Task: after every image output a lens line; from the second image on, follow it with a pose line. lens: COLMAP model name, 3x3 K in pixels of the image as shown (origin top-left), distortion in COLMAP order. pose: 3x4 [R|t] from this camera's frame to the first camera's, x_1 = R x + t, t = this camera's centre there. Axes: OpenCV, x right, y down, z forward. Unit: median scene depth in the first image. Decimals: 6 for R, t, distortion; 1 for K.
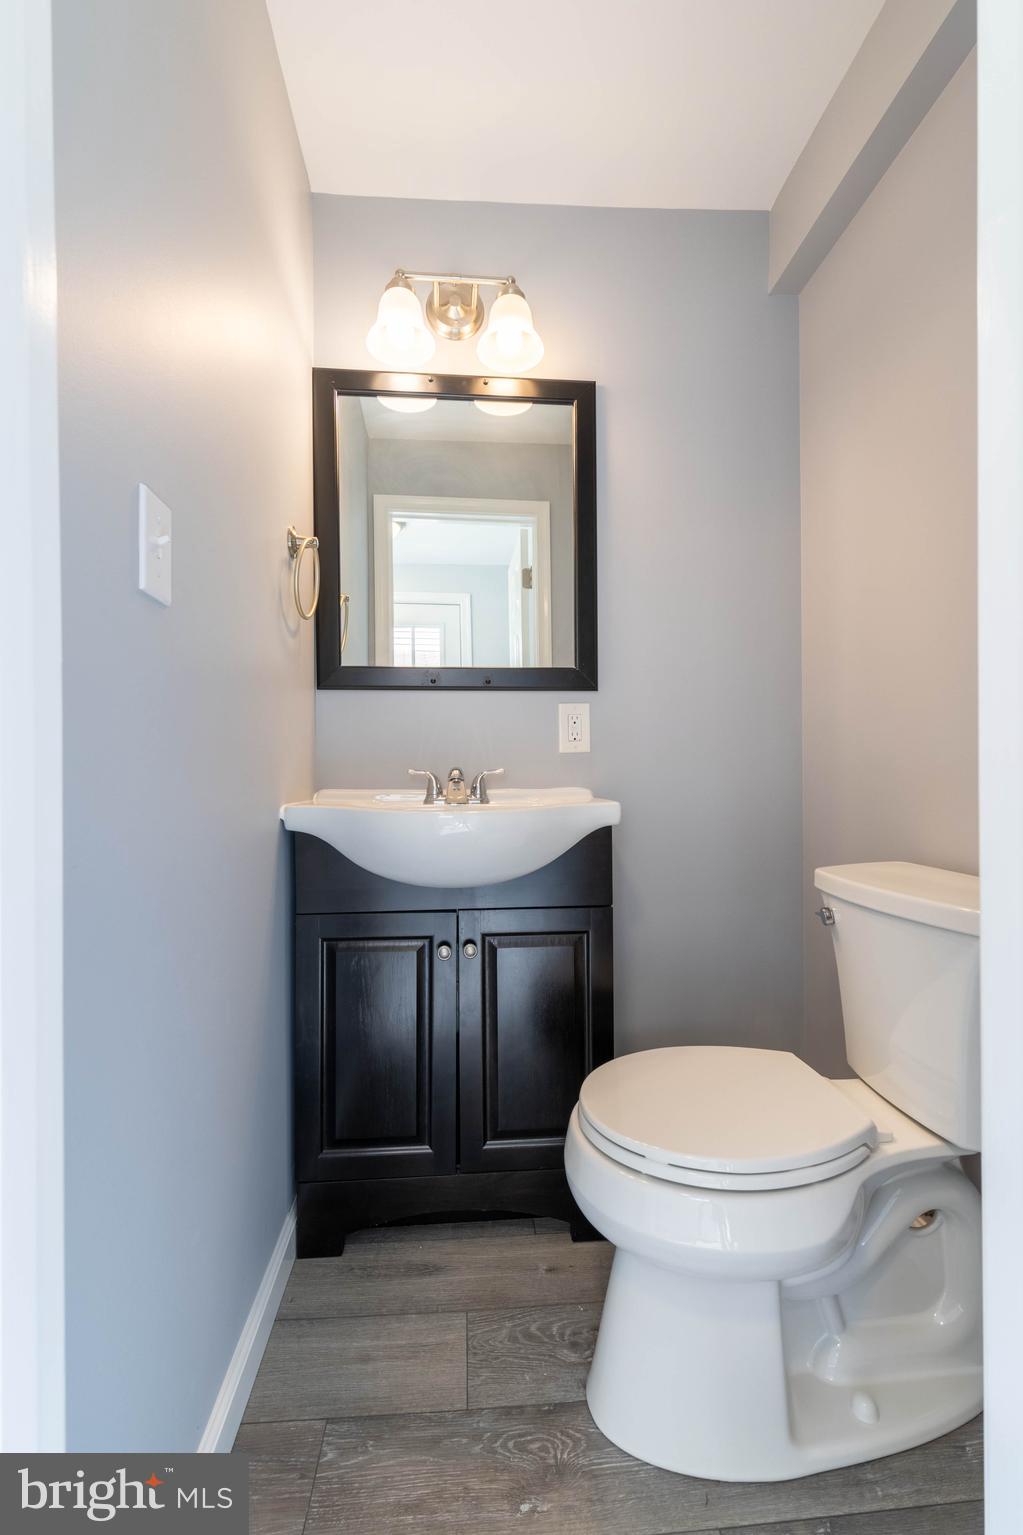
lens RADIAL K [[665.9, 0, 514.3], [0, 665.9, 772.1], [0, 0, 1]] dist [0.004106, 0.000130]
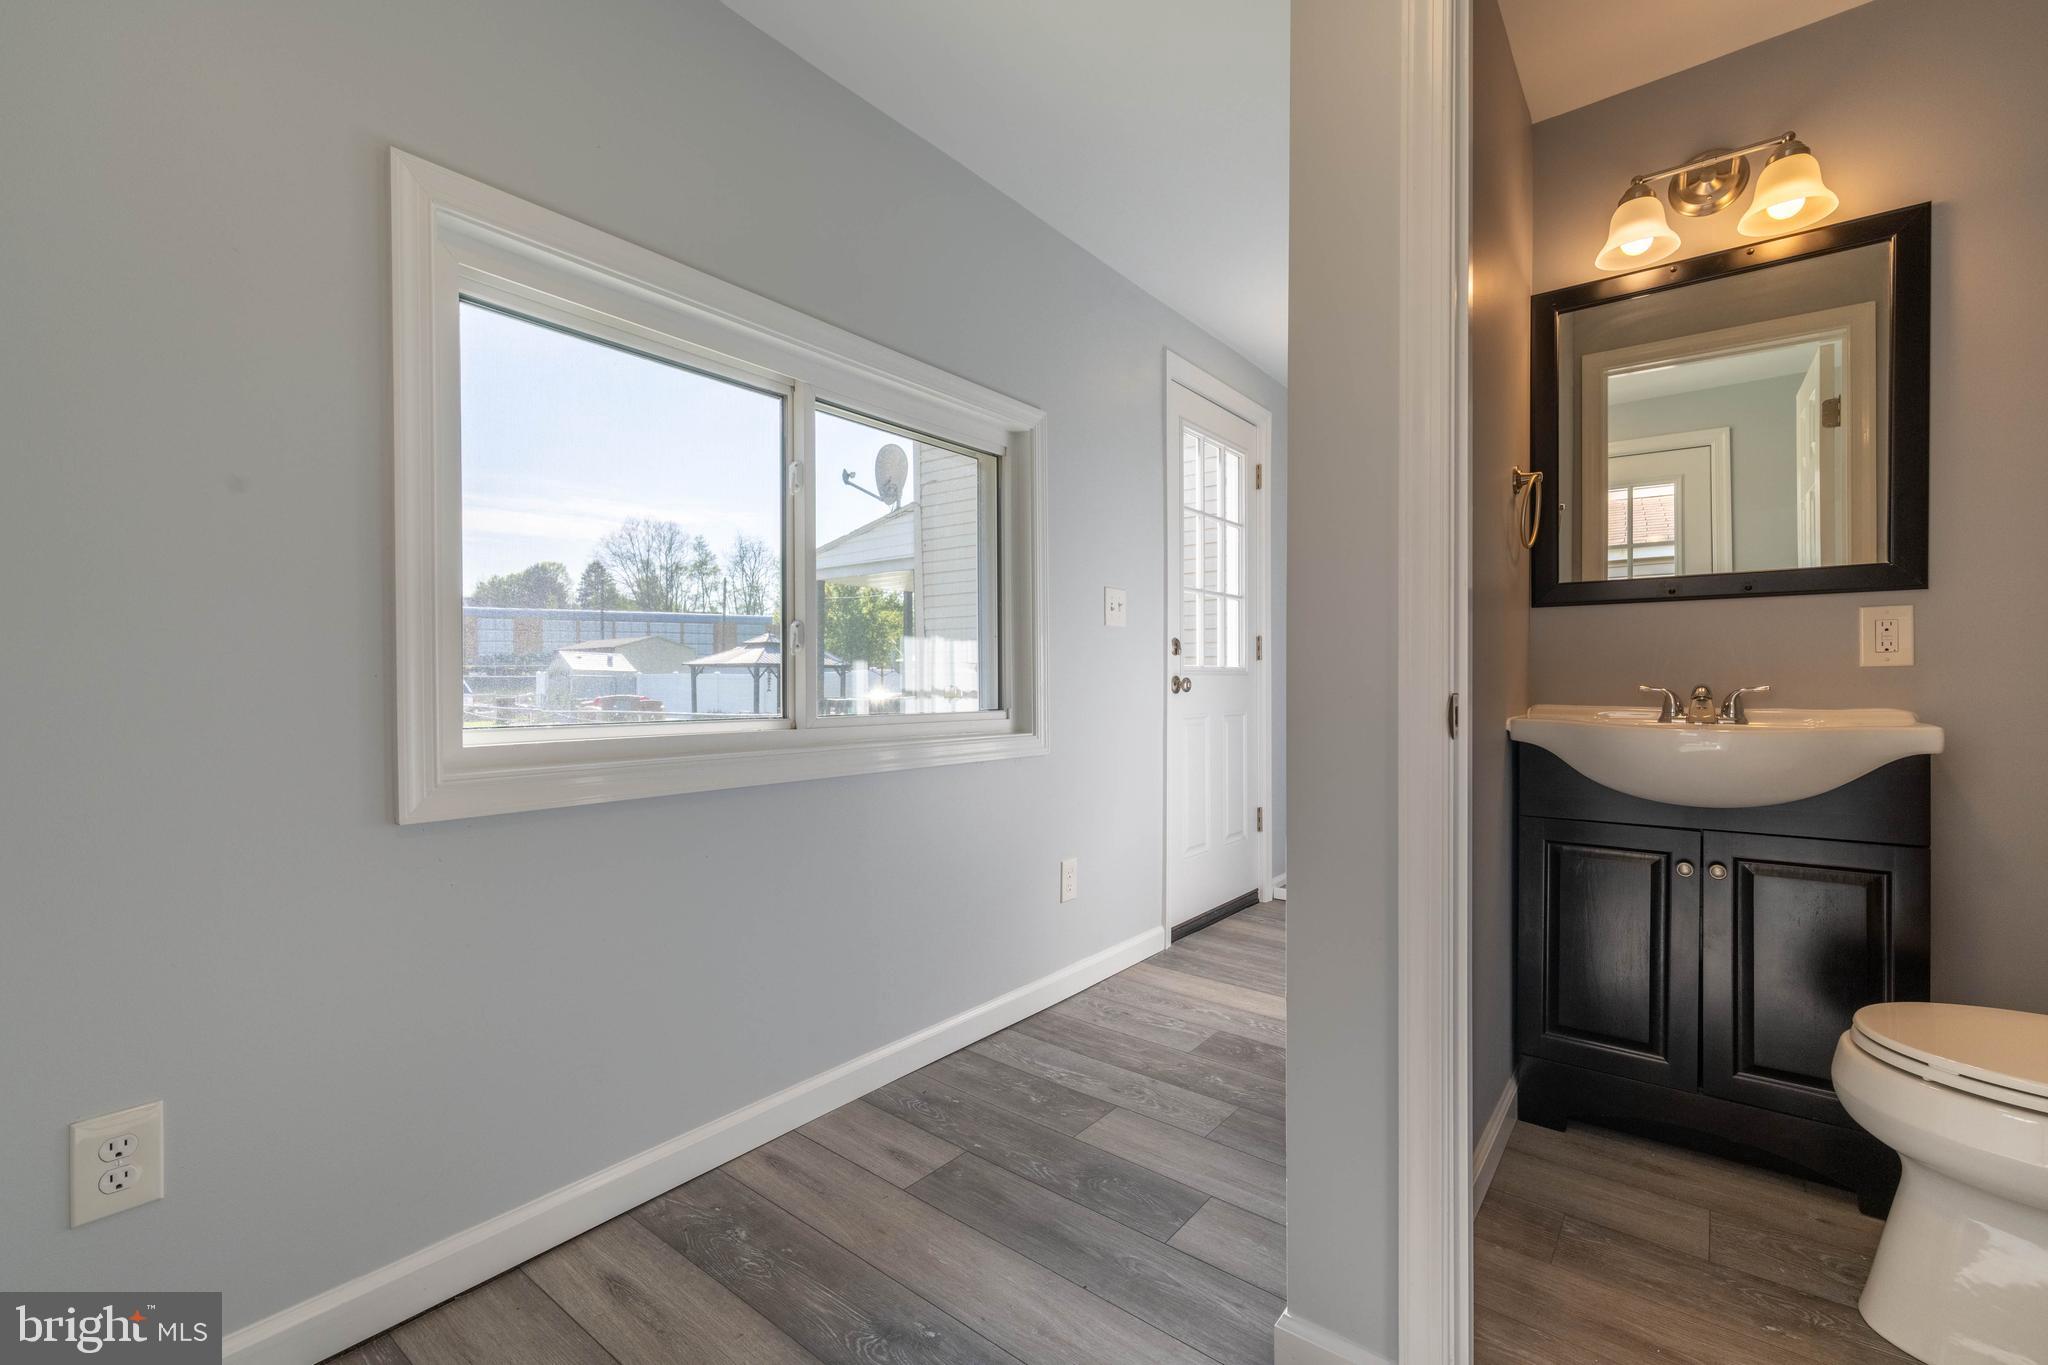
lens RADIAL K [[888.5, 0, 1006.4], [0, 888.5, 690.5], [0, 0, 1]] dist [0.004106, 0.000130]
pose [[0.732911, 0.011329, -0.680231, 0.050452], [0.000440, 0.999853, 0.017126, -0.021164], [0.680325, -0.012851, 0.732798, -0.612162]]
